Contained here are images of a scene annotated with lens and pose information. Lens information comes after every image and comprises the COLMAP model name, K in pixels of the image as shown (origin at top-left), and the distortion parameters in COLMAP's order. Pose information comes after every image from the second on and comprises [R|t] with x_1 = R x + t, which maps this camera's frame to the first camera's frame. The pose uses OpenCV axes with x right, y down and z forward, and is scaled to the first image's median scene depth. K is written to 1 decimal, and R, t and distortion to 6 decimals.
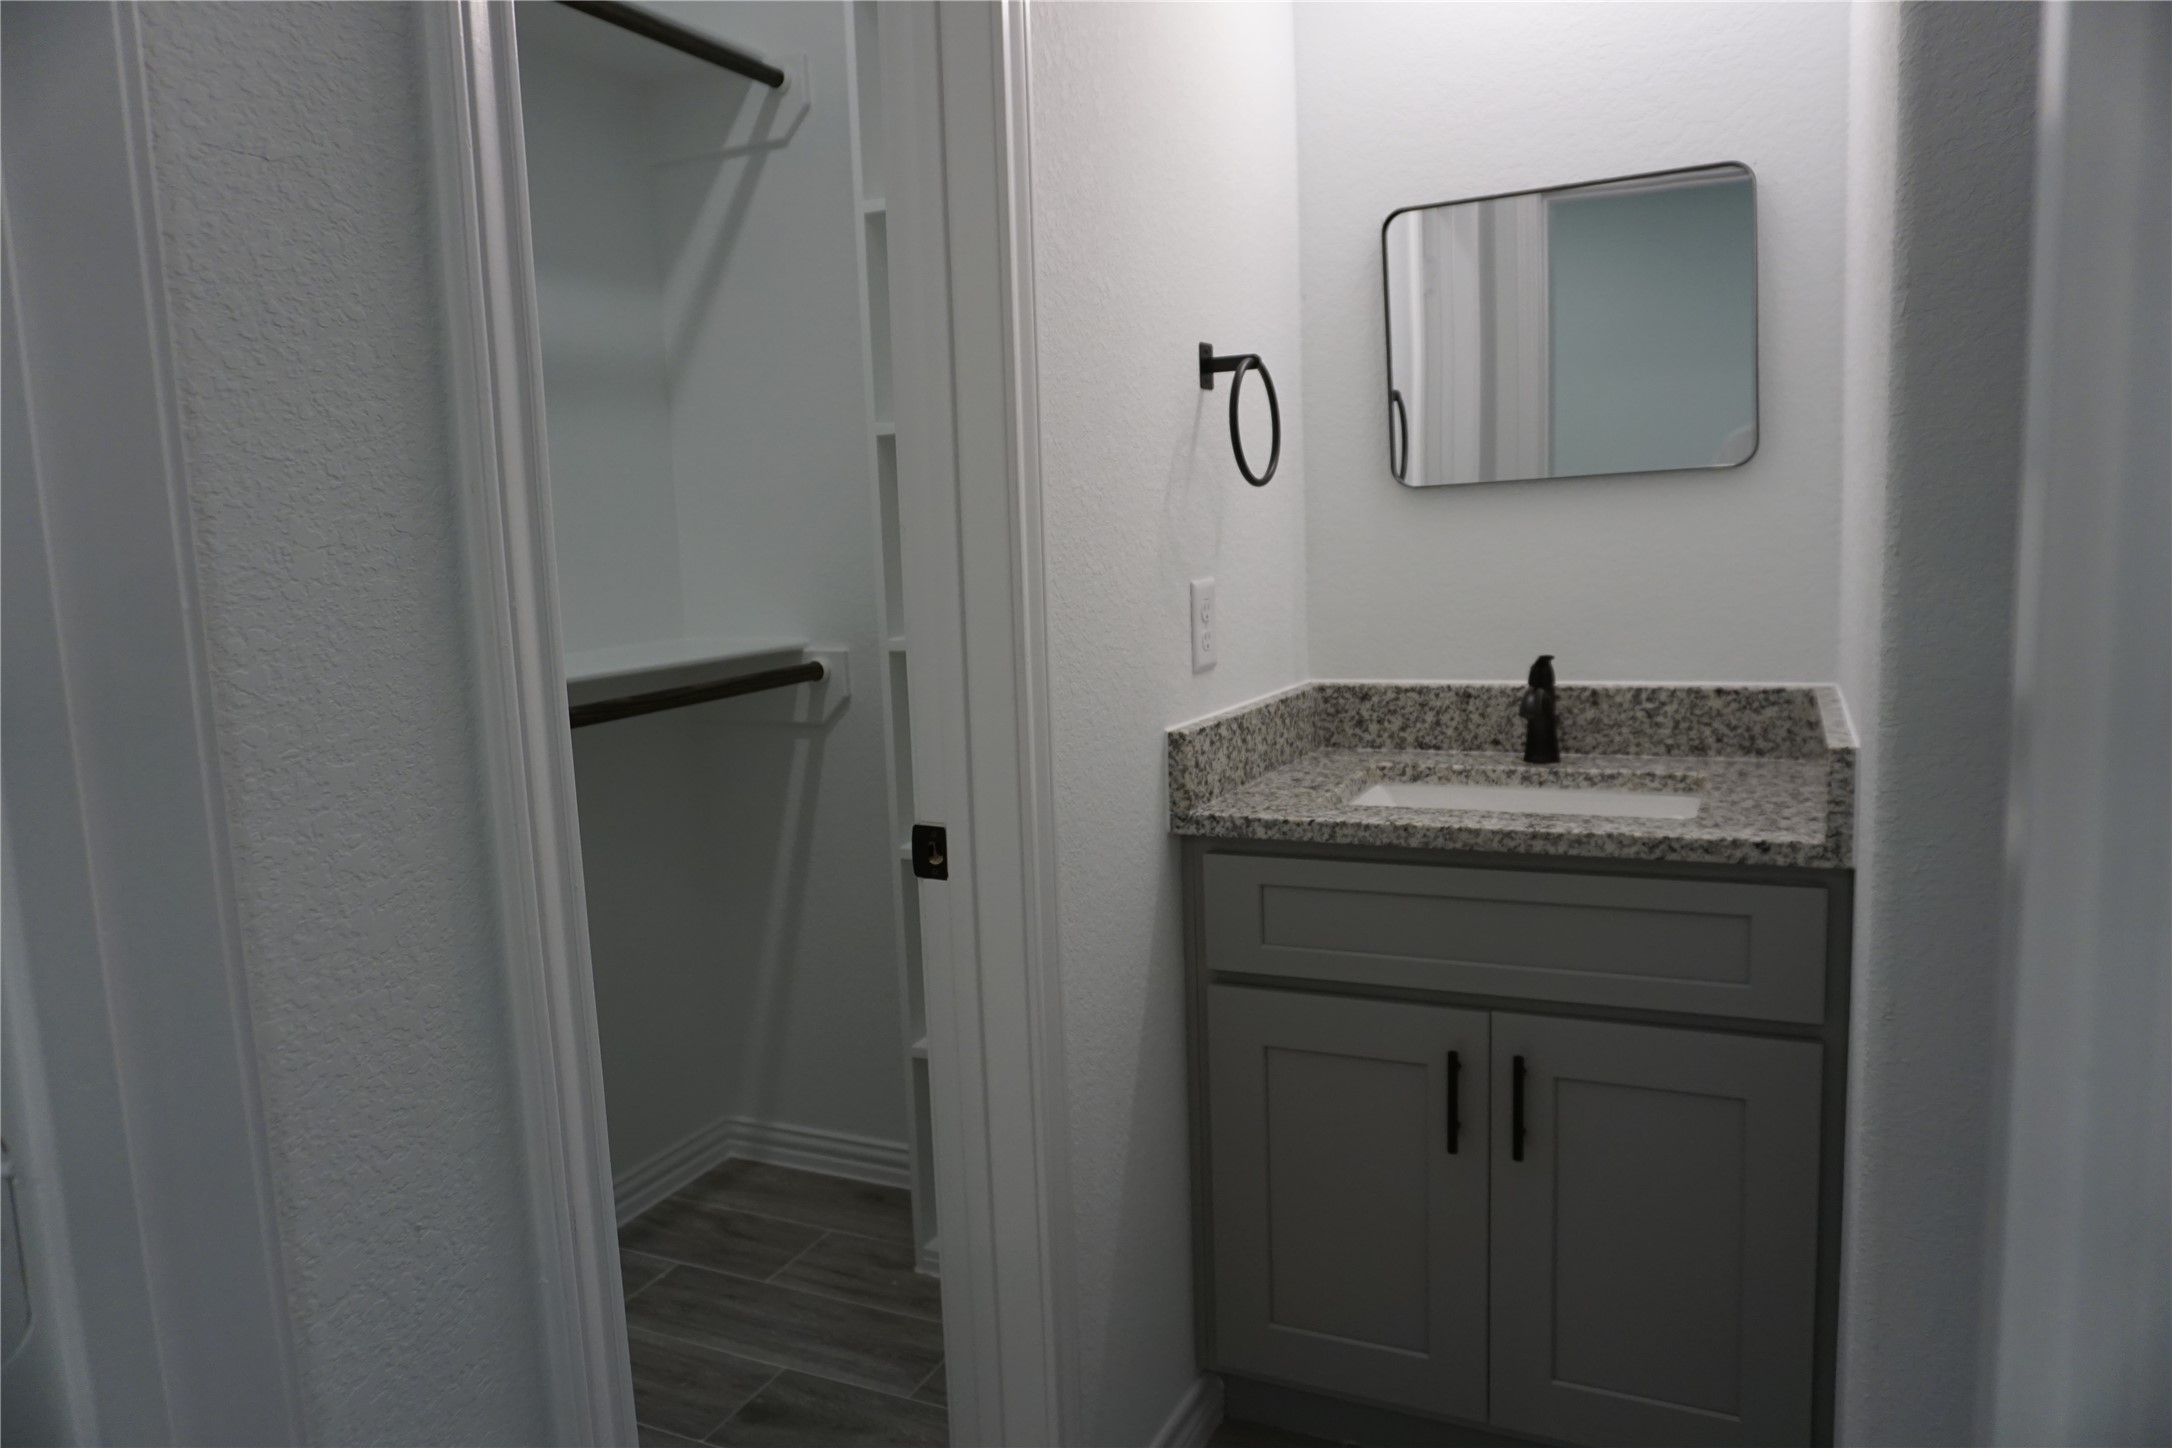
lens RADIAL K [[1477.9, 0, 1082.7], [0, 1477.9, 715.0], [0, 0, 1]] dist [-0.034322, 0.037934]
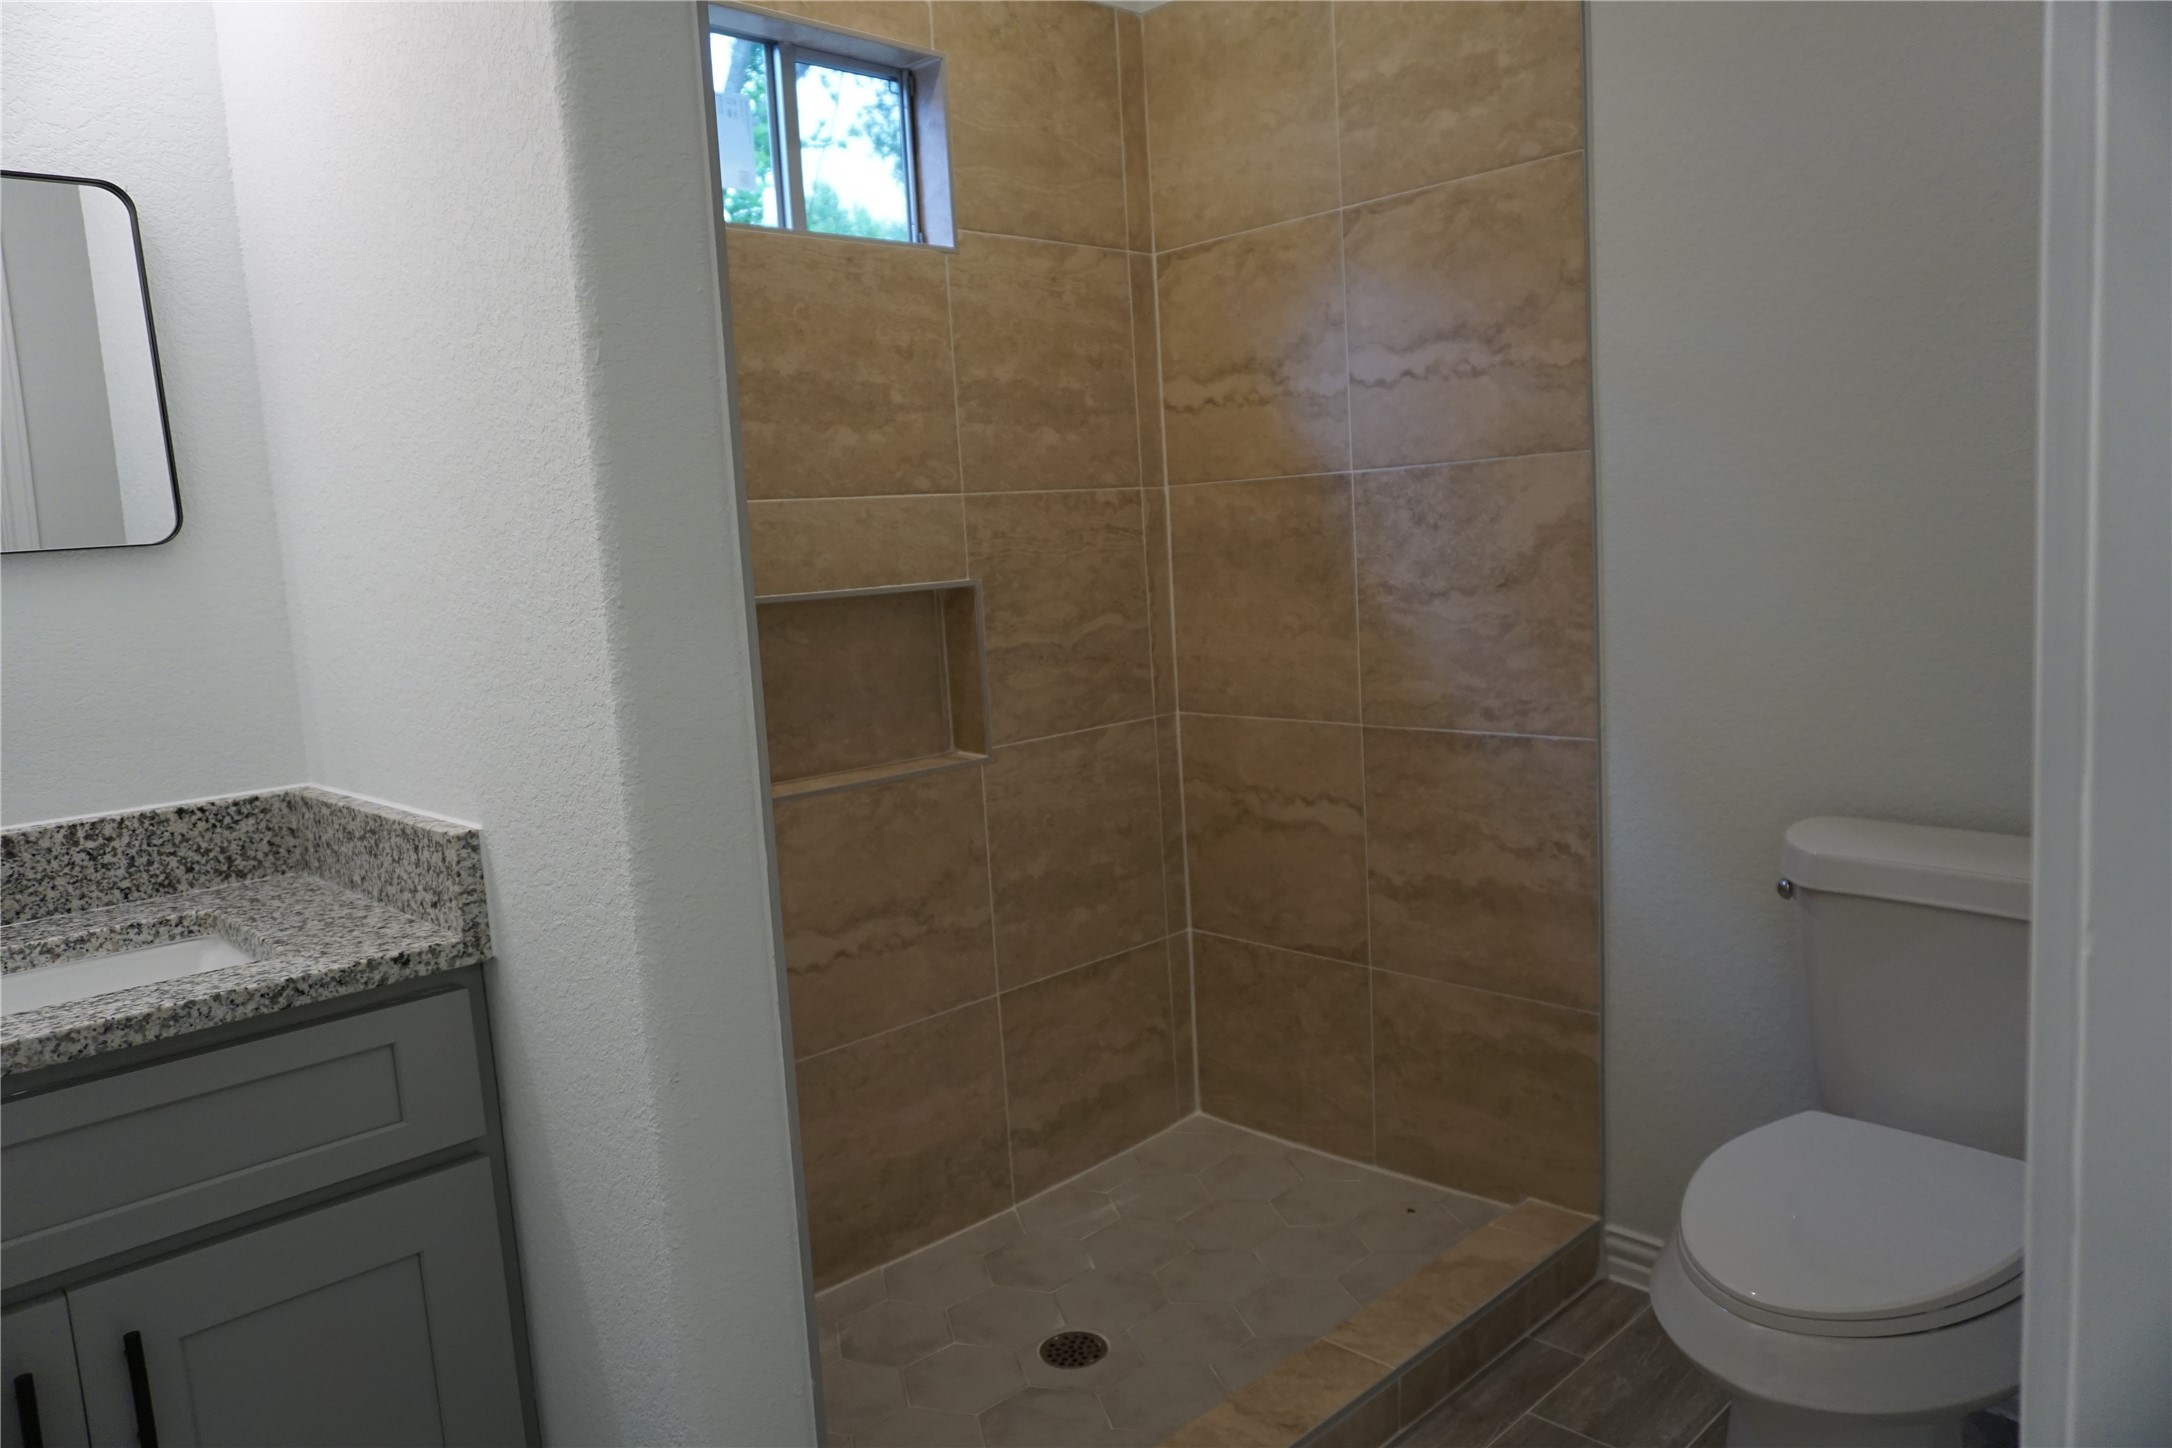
lens RADIAL K [[1477.9, 0, 1082.7], [0, 1477.9, 715.0], [0, 0, 1]] dist [-0.034322, 0.037934]
pose [[0.365007, -0.087806, 0.926855, -0.147172], [0.164768, 0.985920, 0.028514, -0.009808], [-0.916308, 0.142308, 0.374336, 0.218090]]
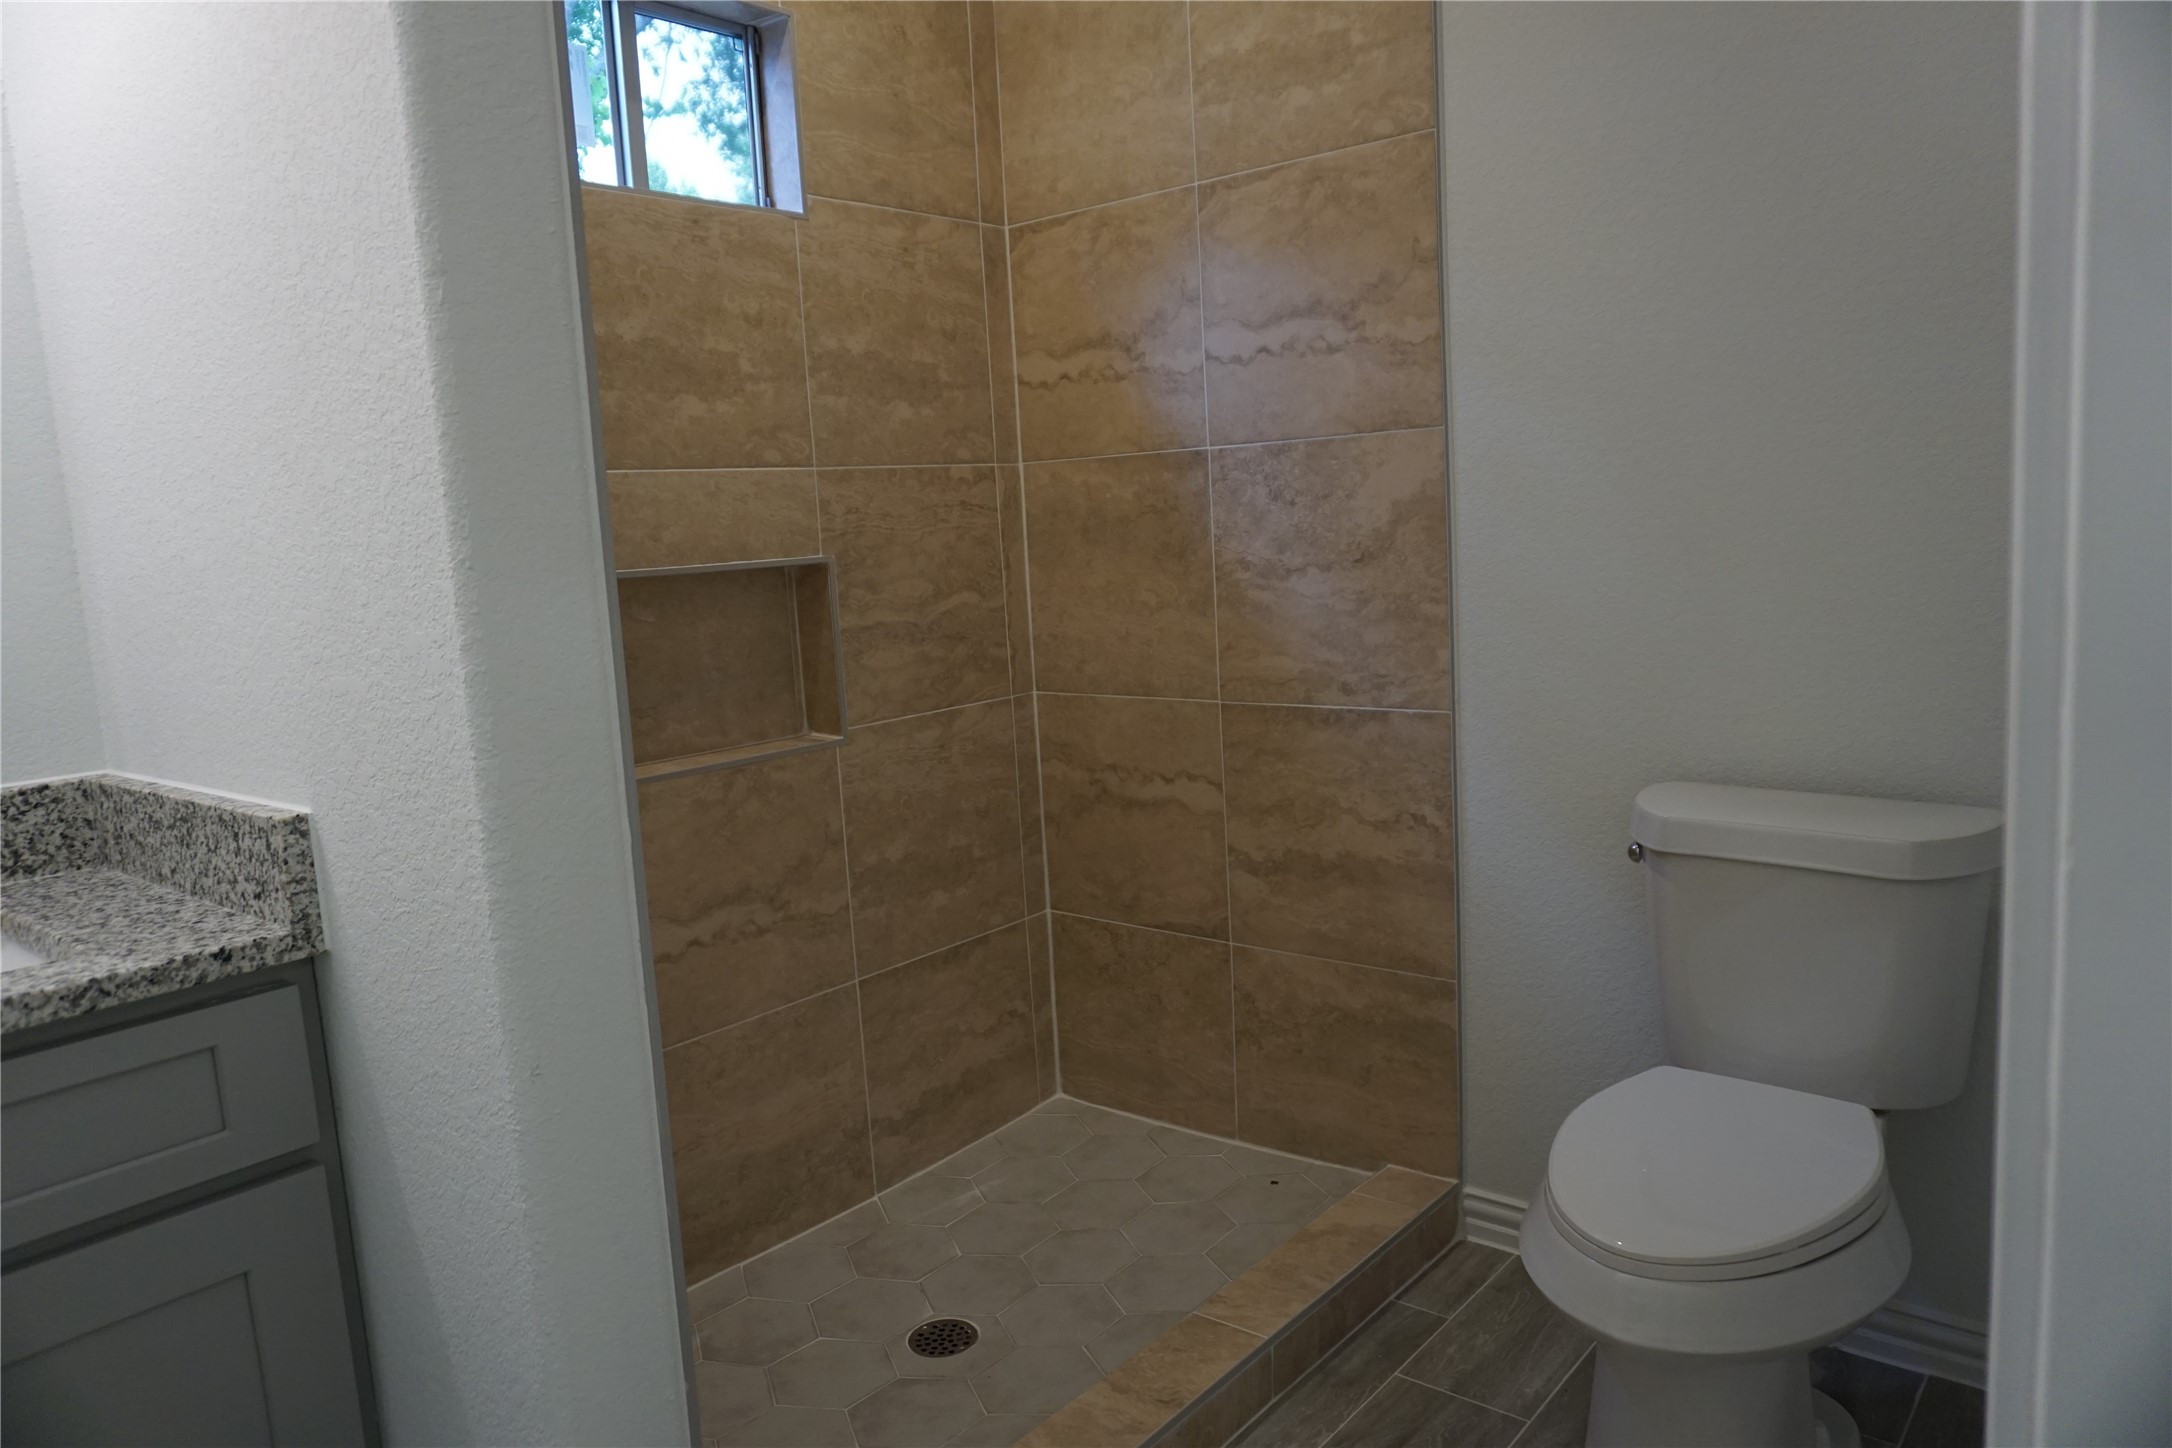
lens RADIAL K [[1477.9, 0, 1082.7], [0, 1477.9, 715.0], [0, 0, 1]] dist [-0.034322, 0.037934]
pose [[0.260764, -0.098082, 0.960407, -0.137186], [0.170441, 0.983876, 0.054202, -0.002859], [-0.950238, 0.149559, 0.273277, 0.242746]]
